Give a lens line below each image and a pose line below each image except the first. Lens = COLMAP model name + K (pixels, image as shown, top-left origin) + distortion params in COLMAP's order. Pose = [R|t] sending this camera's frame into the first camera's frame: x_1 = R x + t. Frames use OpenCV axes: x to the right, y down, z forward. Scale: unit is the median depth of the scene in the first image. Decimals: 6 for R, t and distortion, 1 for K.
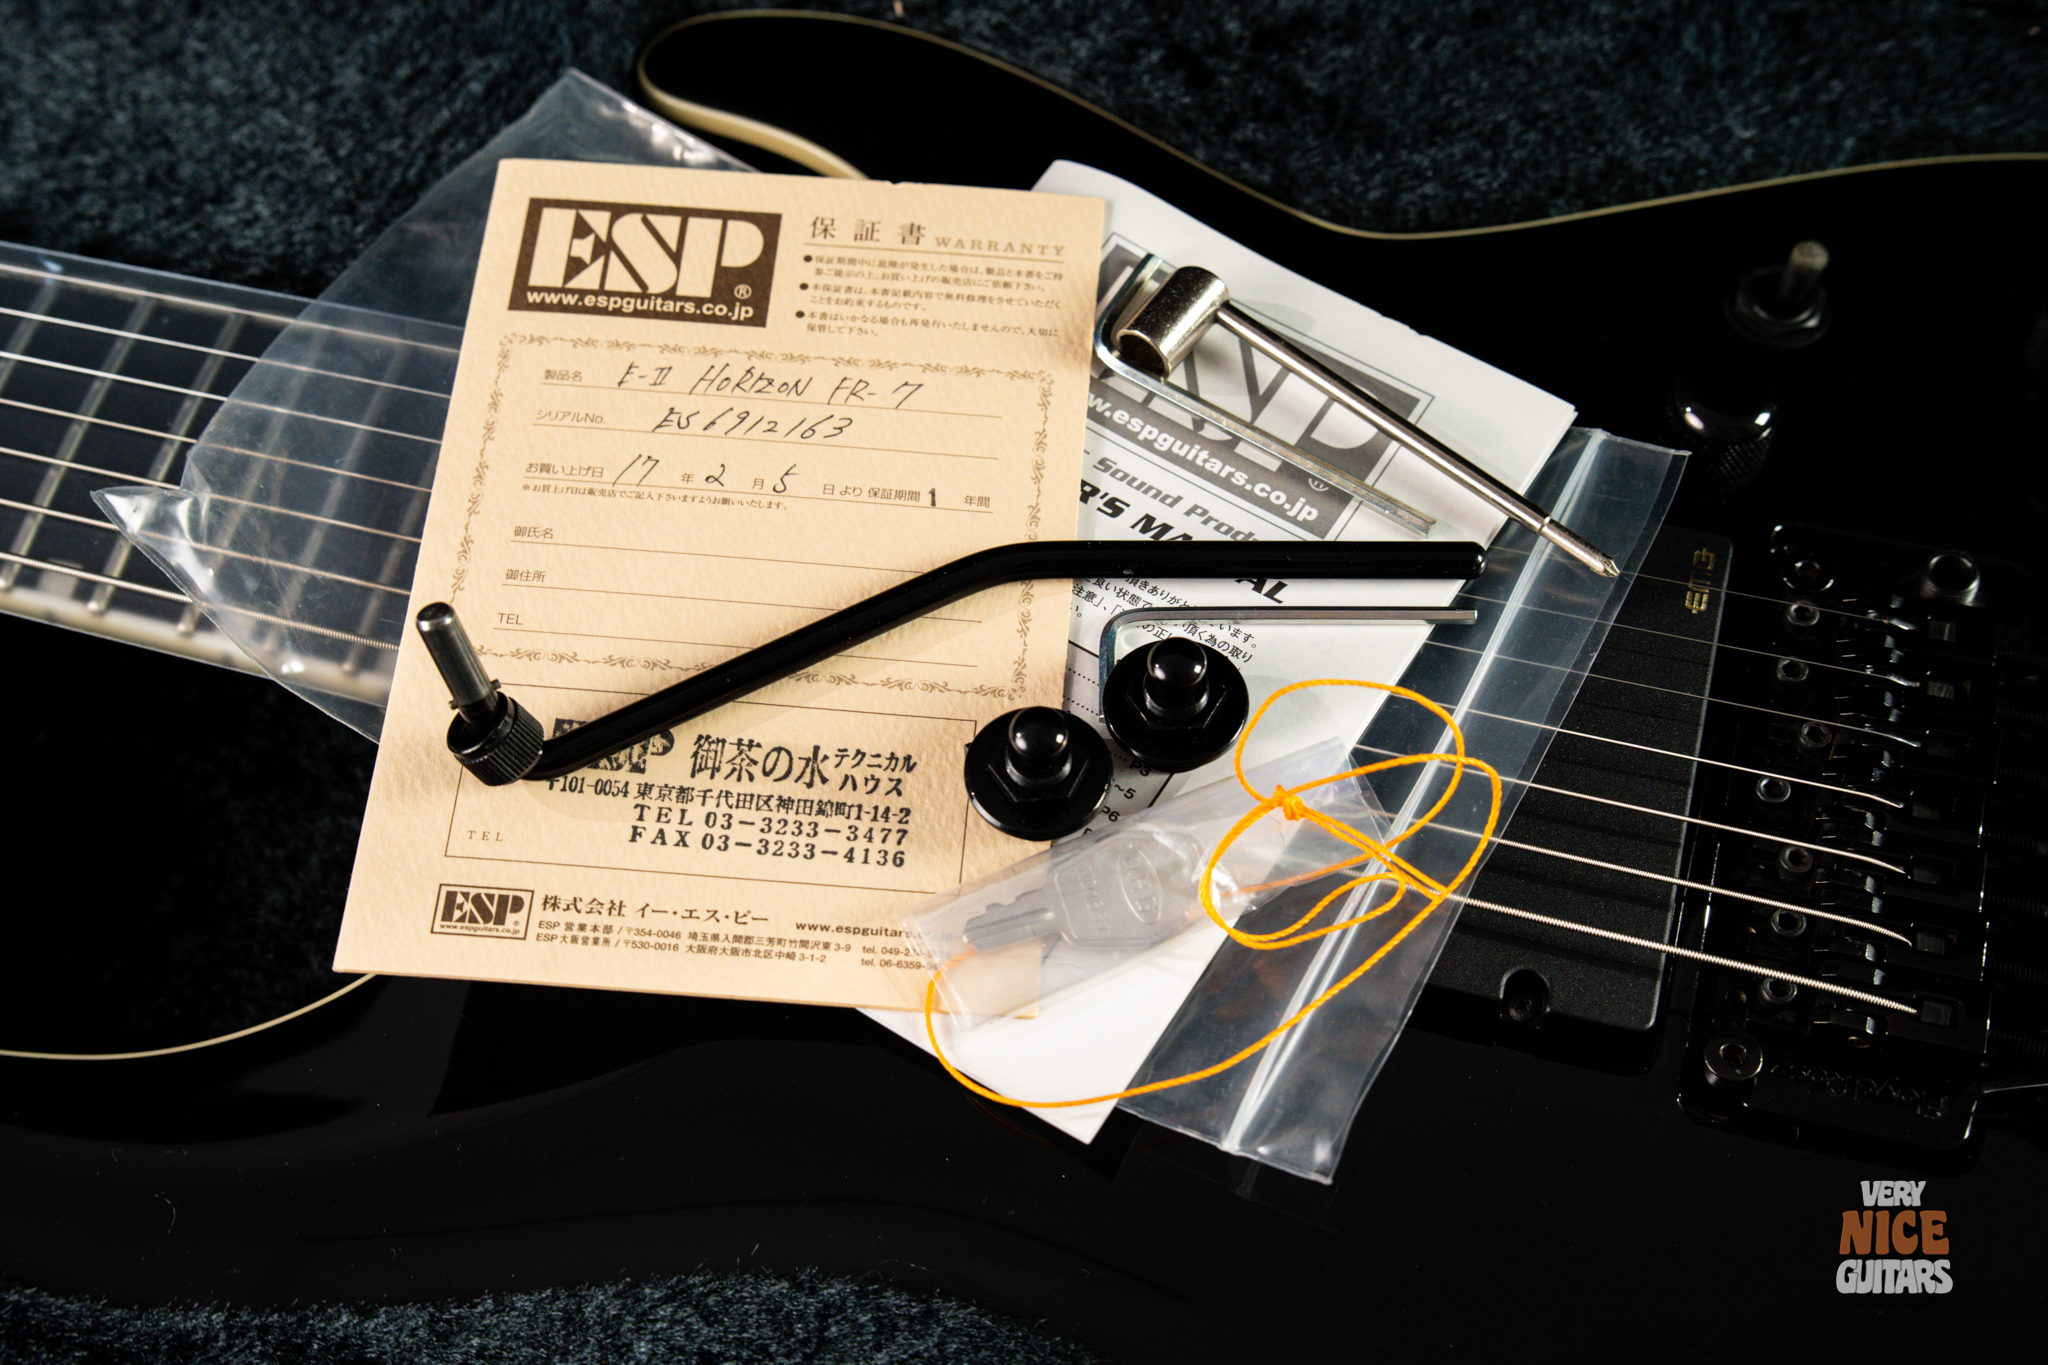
lens RADIAL K [[3075.4, 0, 1024.7], [0, 3075.4, 836.2], [0, 0, 1]] dist [0.009610, -0.092412]
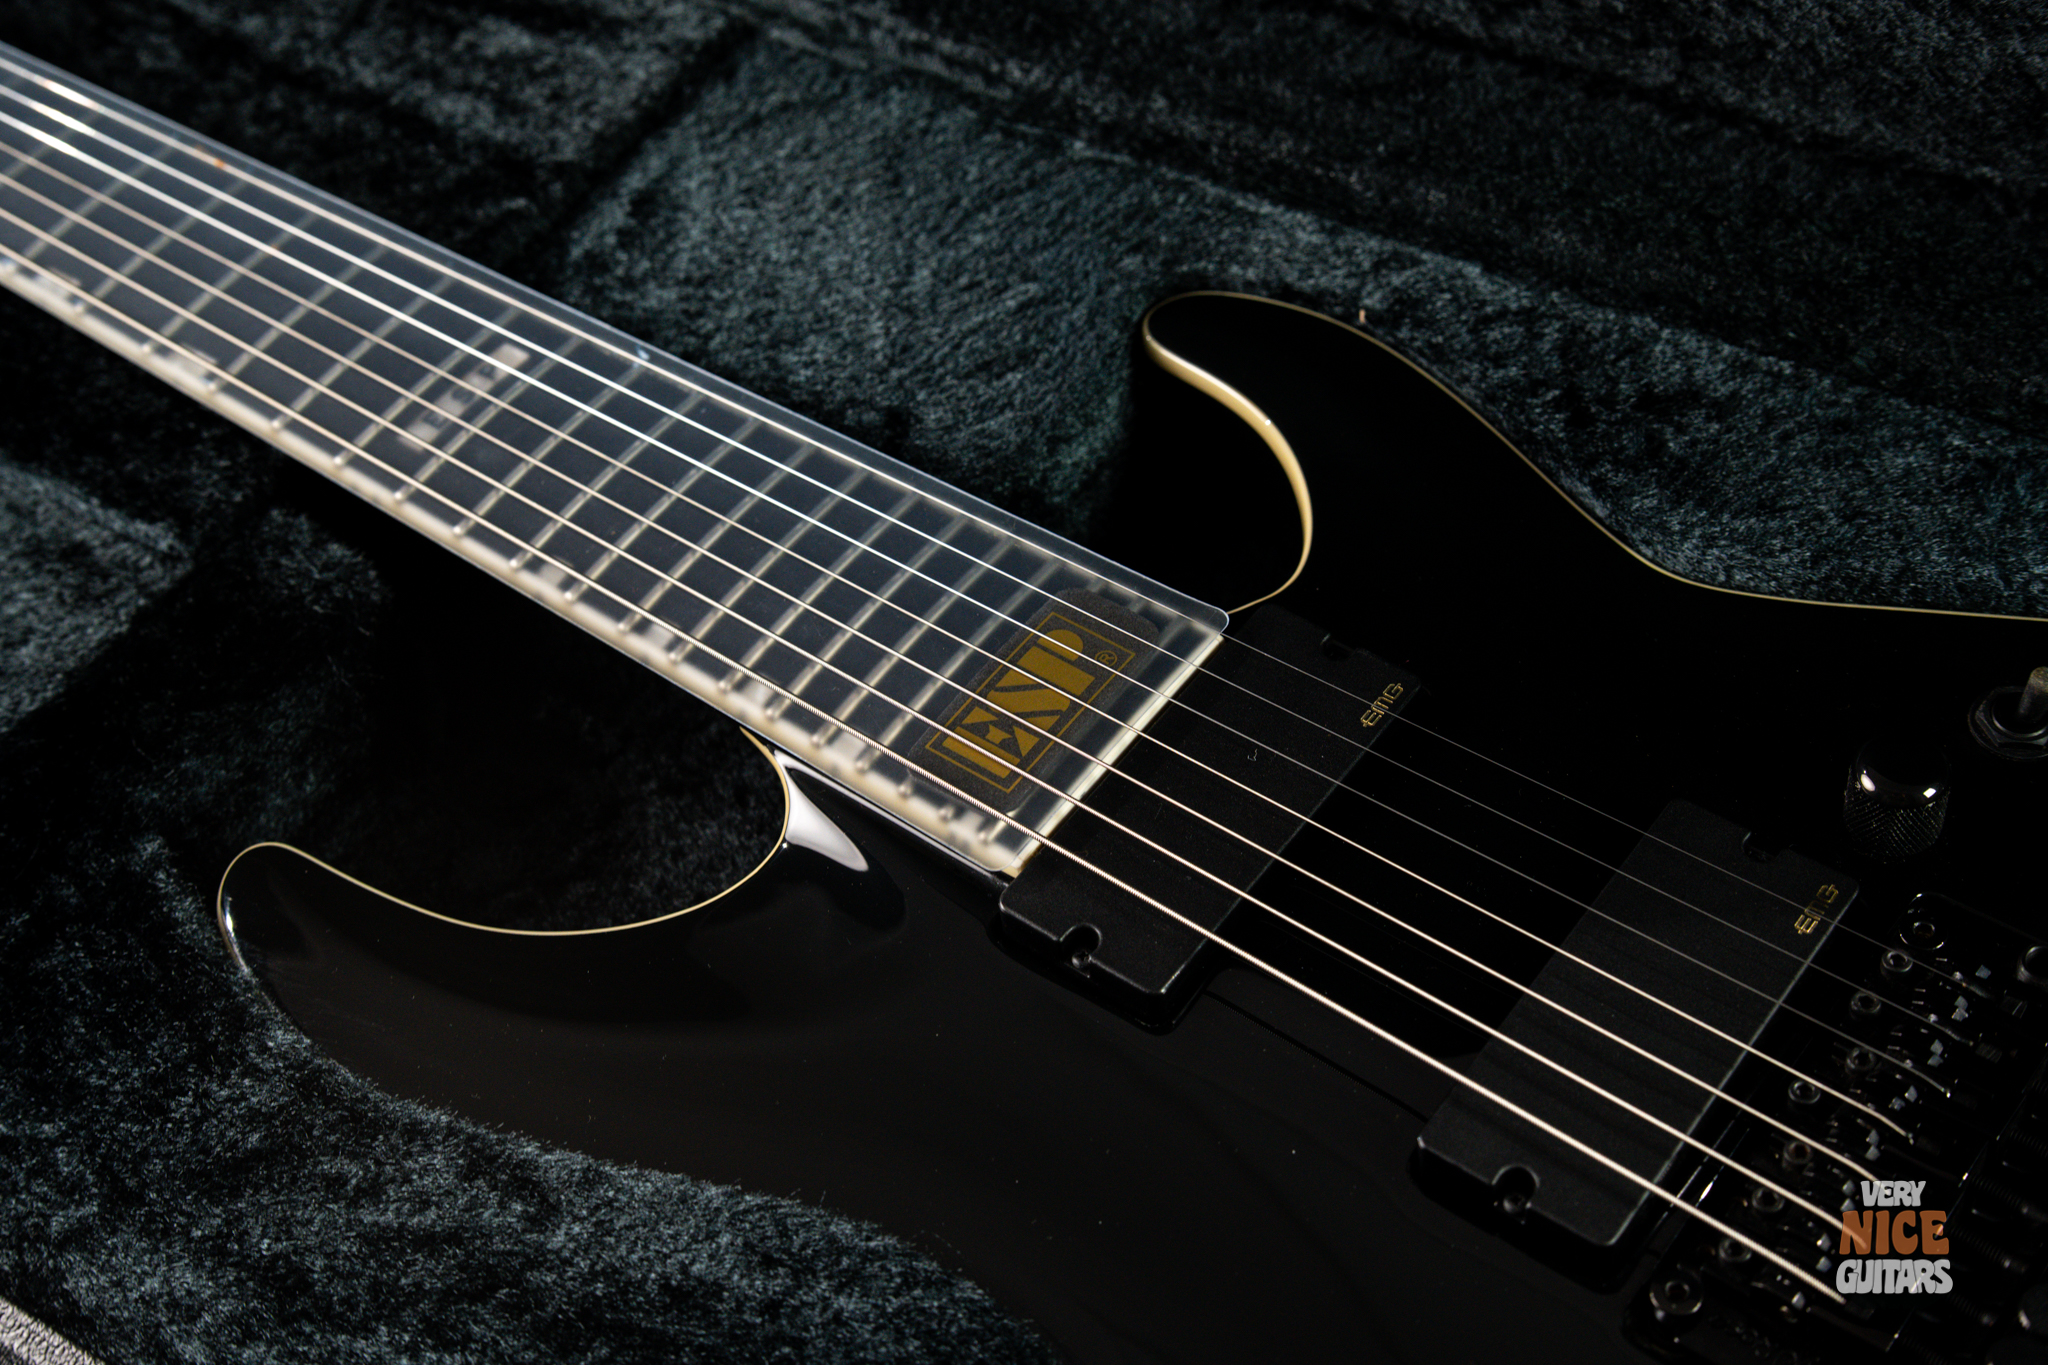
lens RADIAL K [[3075.4, 0, 1024.7], [0, 3075.4, 836.2], [0, 0, 1]] dist [0.009610, -0.092412]
pose [[0.909340, 0.255064, -0.328698, 0.313034], [-0.298404, 0.950368, -0.088065, 0.075754], [0.289922, 0.178166, 0.940320, -0.145677]]
